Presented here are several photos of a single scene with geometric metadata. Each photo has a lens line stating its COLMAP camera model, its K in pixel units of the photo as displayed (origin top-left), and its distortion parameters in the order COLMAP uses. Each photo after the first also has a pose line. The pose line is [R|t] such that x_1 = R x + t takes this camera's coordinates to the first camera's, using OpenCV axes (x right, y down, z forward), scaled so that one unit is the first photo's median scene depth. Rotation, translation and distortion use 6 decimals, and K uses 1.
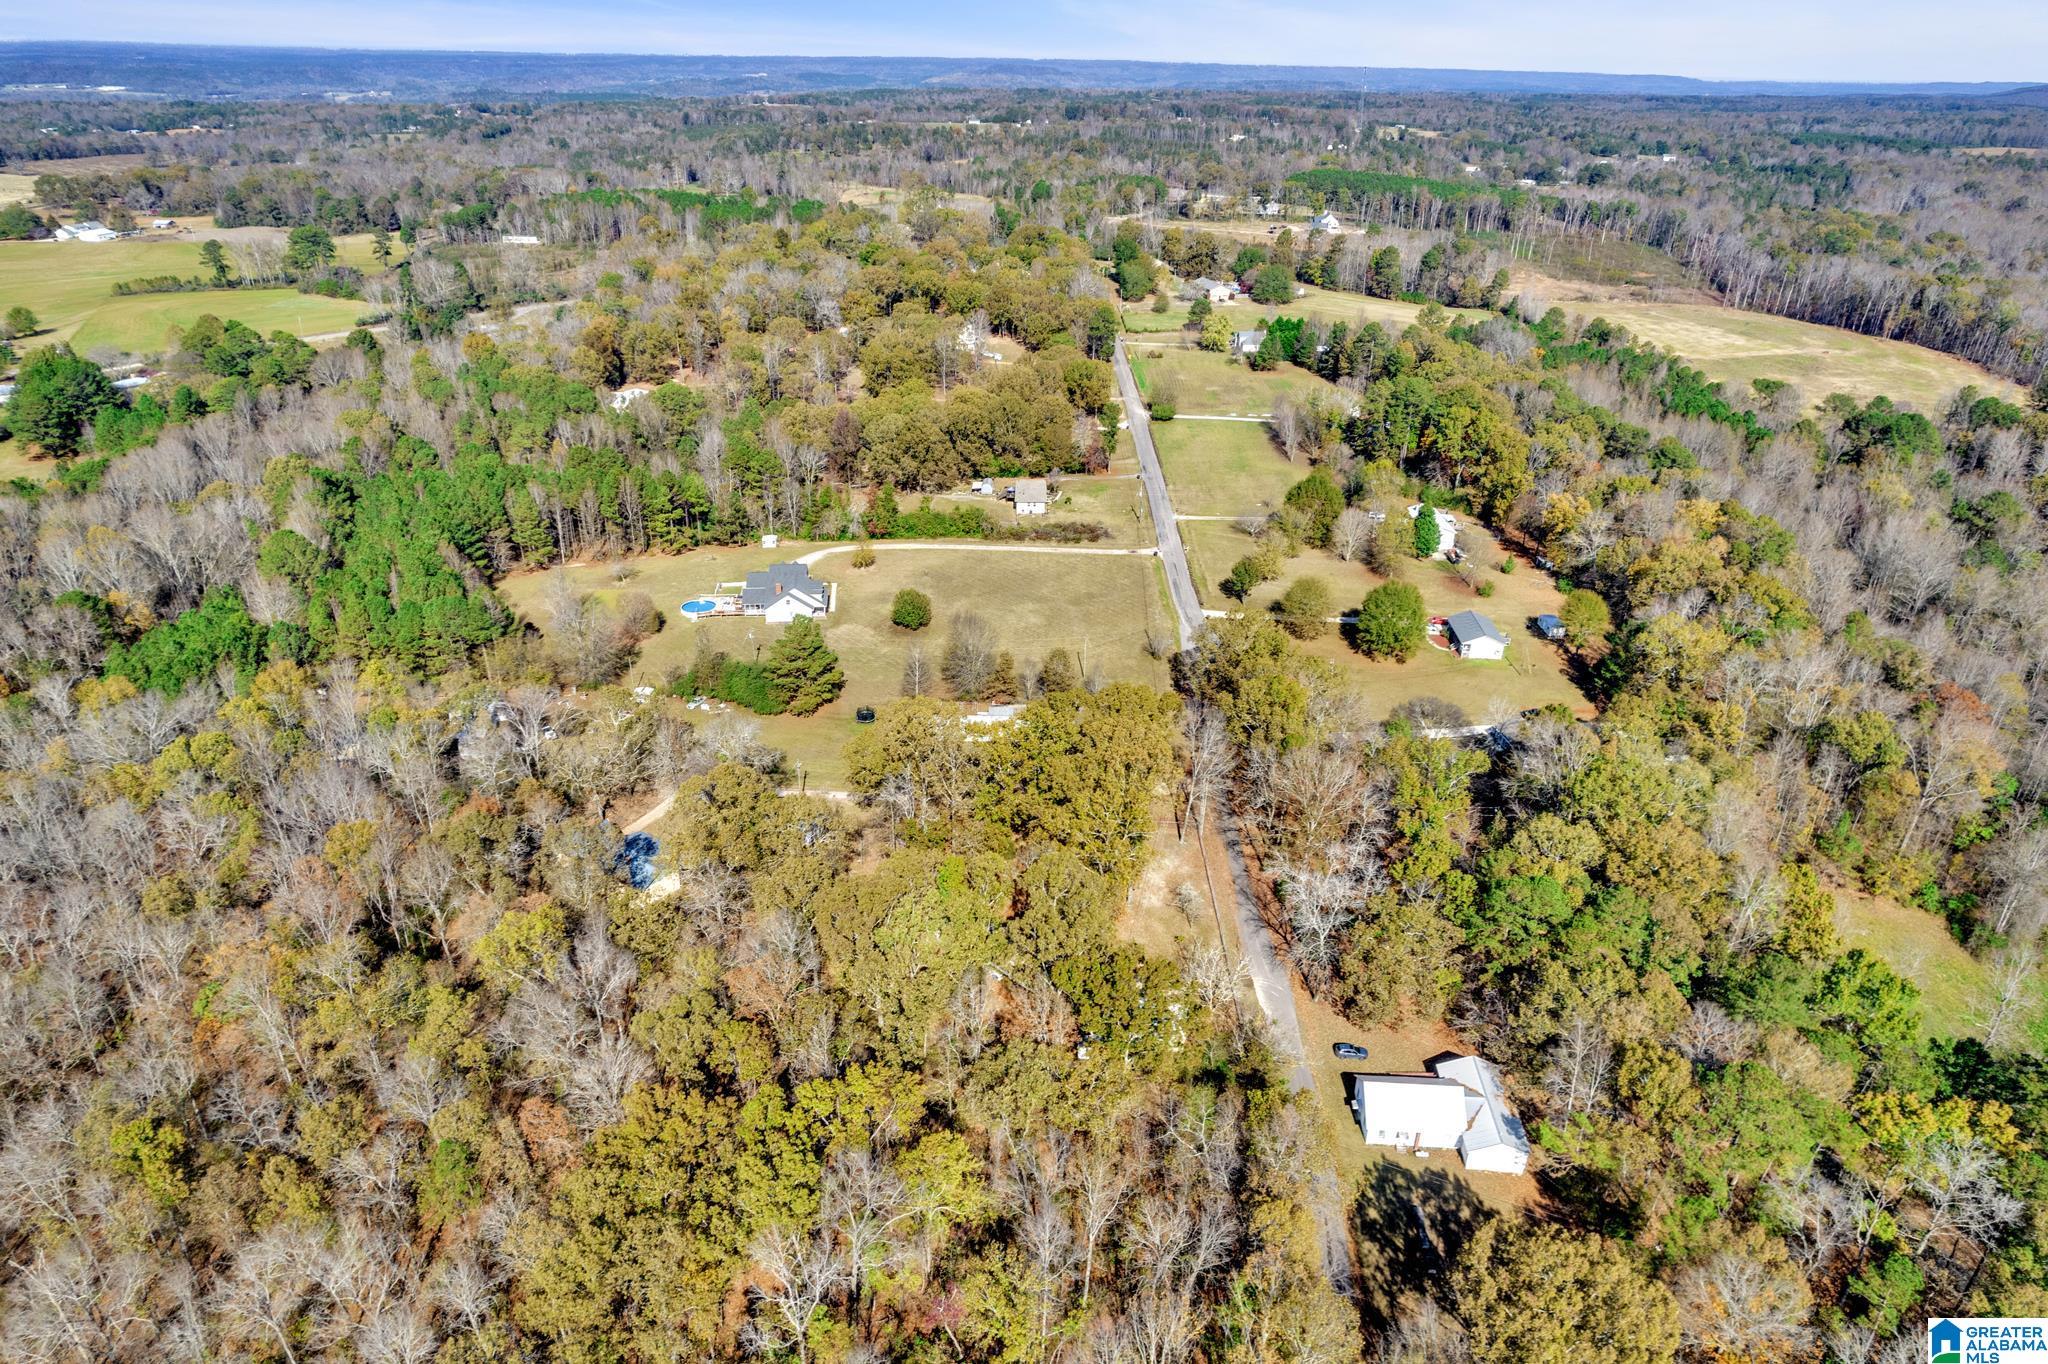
lens RADIAL K [[1304.1, 0, 1030.9], [0, 1304.1, 707.7], [0, 0, 1]] dist [-0.082233, 0.073318]
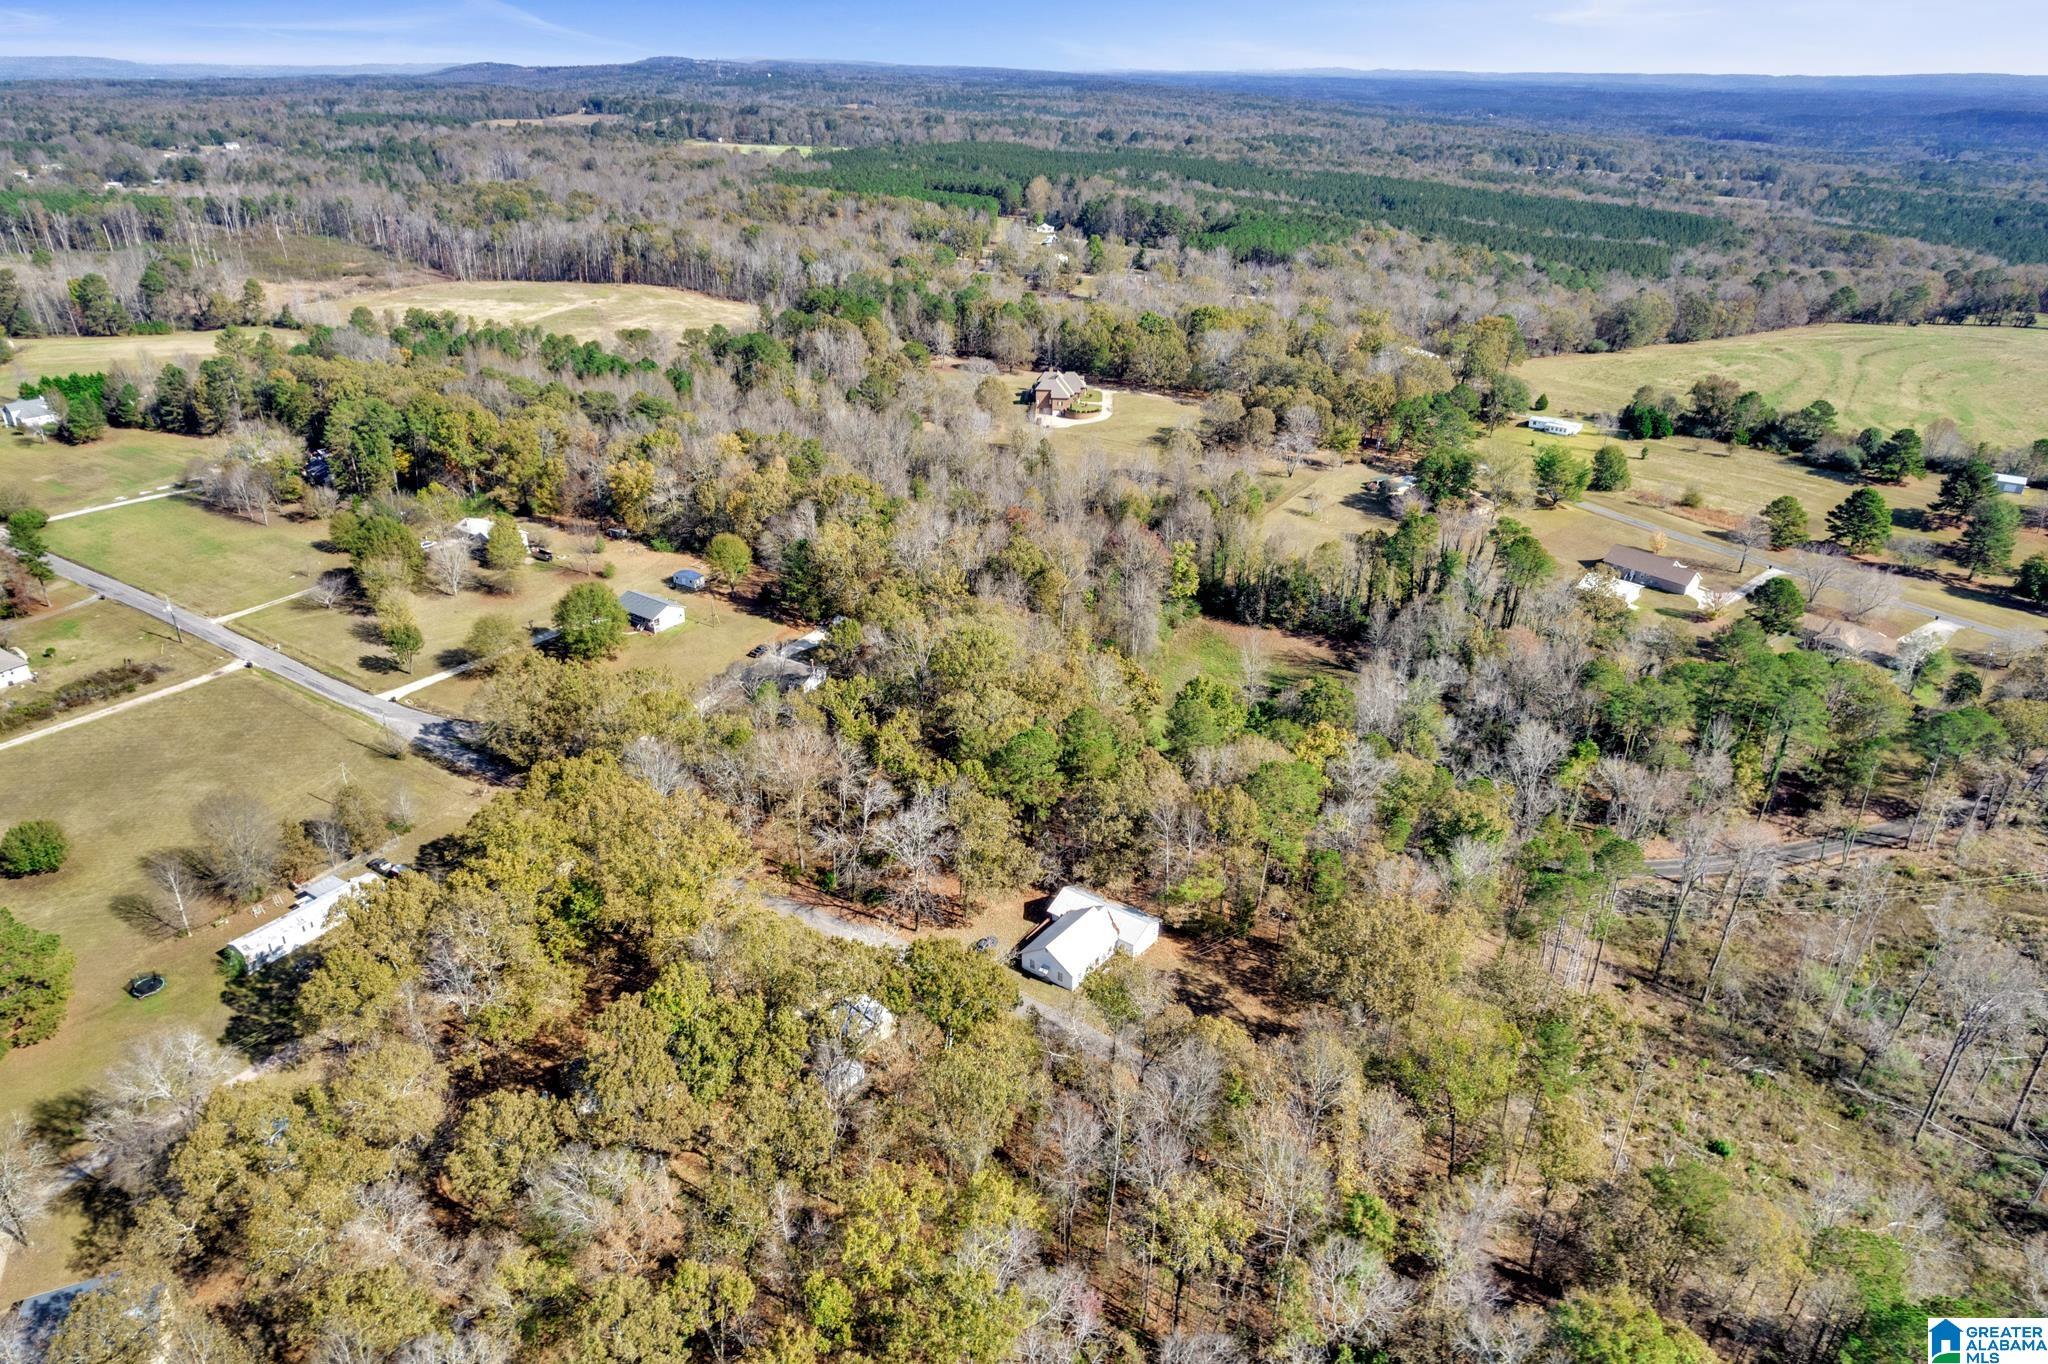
lens RADIAL K [[1304.1, 0, 1030.9], [0, 1304.1, 707.7], [0, 0, 1]] dist [-0.082233, 0.073318]
pose [[0.537791, -0.391402, 0.746716, -0.223081], [0.383062, 0.902440, 0.197143, -0.056705], [-0.751029, 0.180017, 0.635255, 0.108526]]
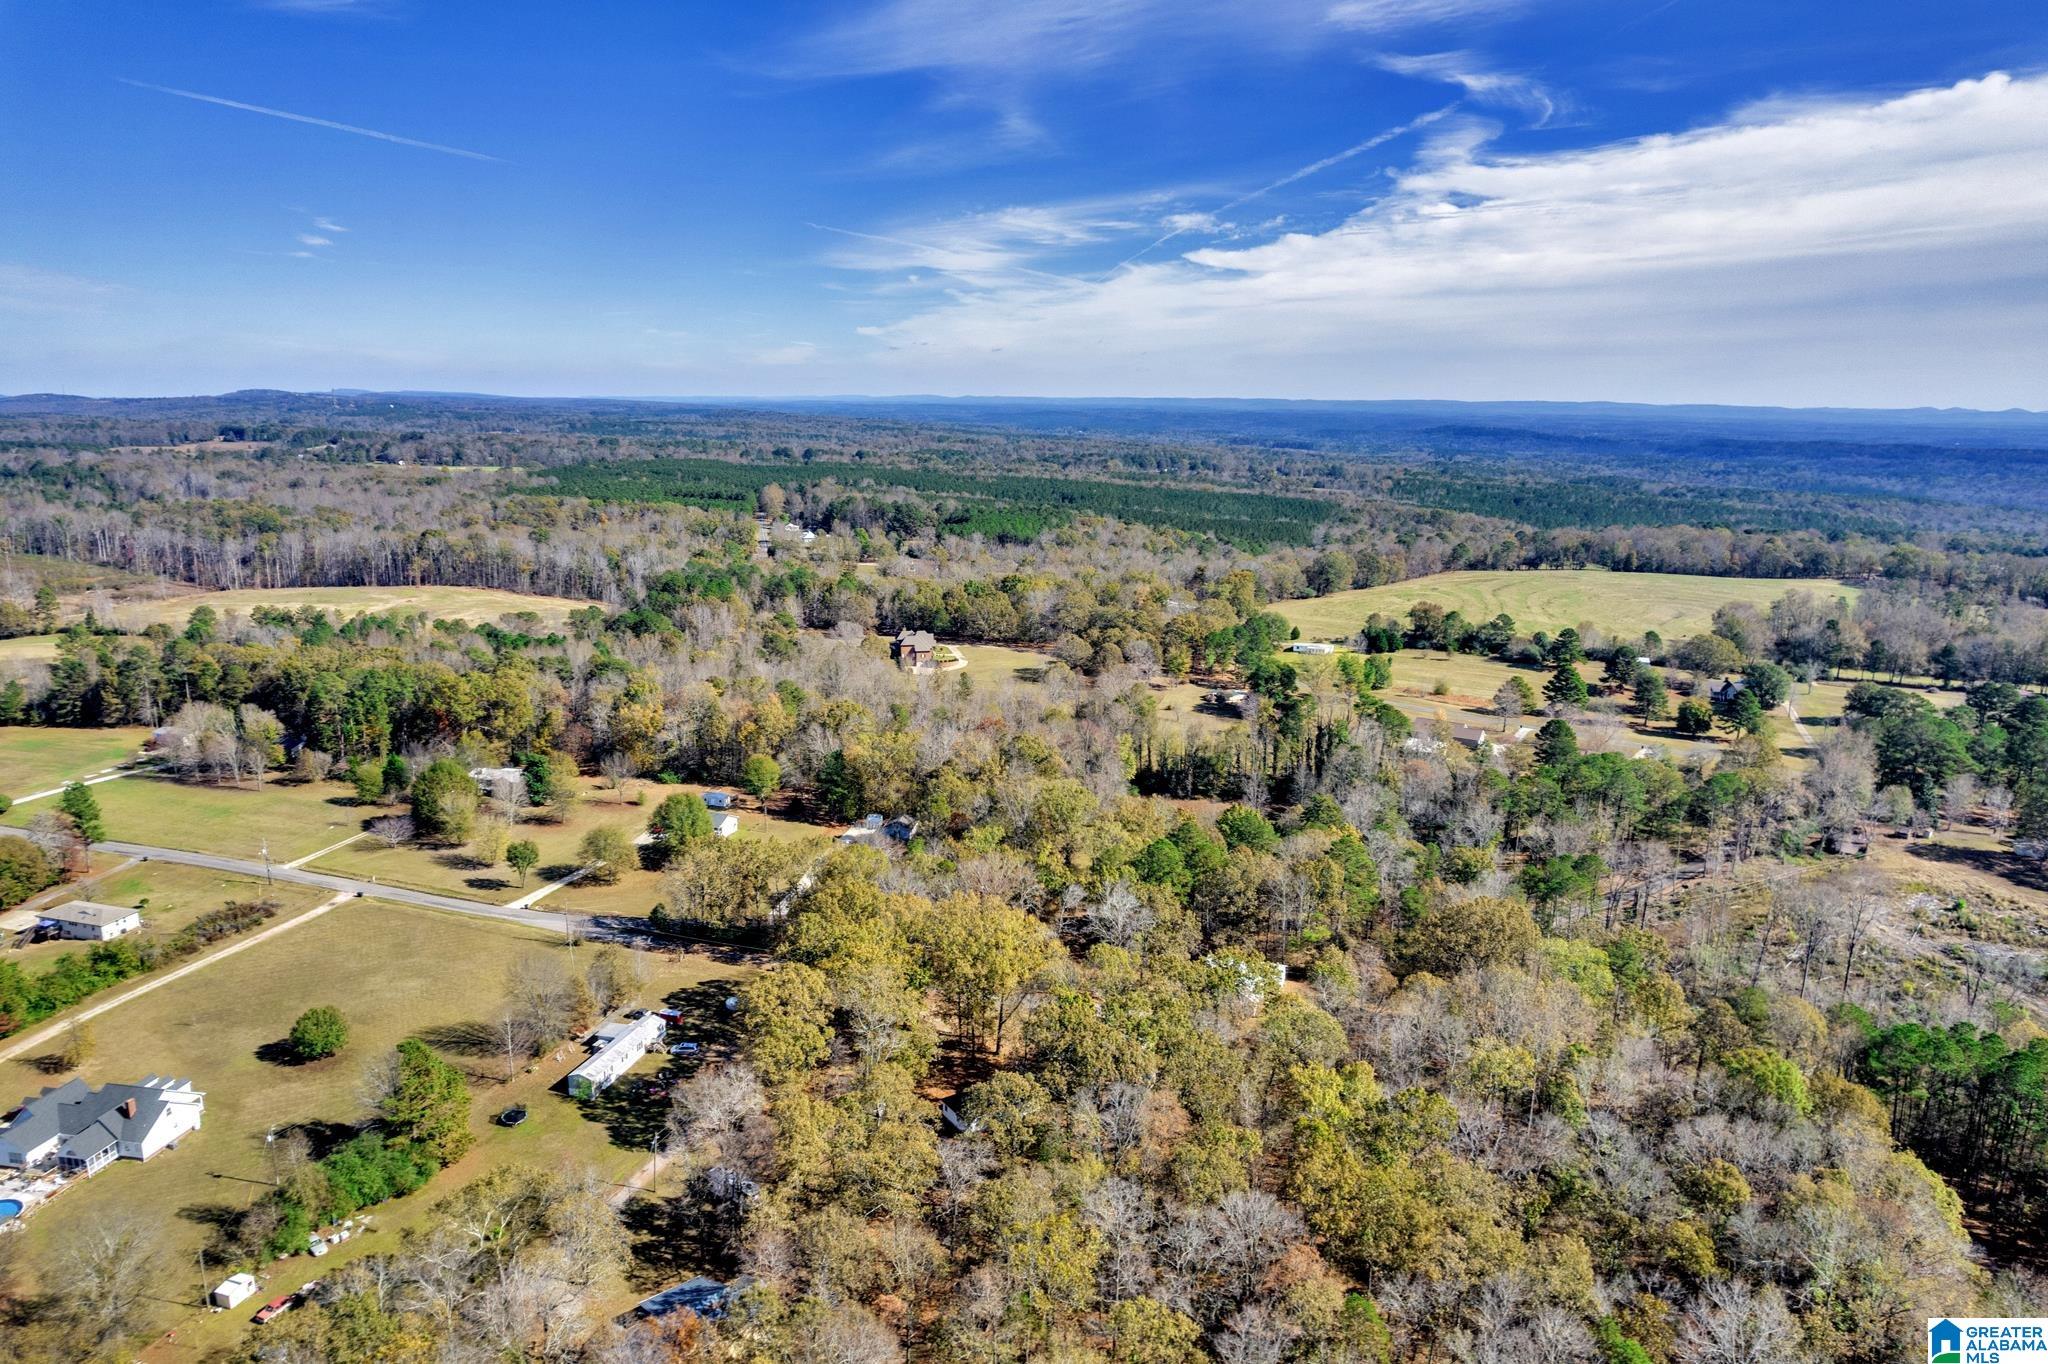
lens RADIAL K [[1304.1, 0, 1030.9], [0, 1304.1, 707.7], [0, 0, 1]] dist [-0.082233, 0.073318]
pose [[0.274866, -0.241222, 0.930731, -0.485677], [0.433089, 0.895315, 0.104142, -0.110999], [-0.858419, 0.374464, 0.350562, 0.239068]]
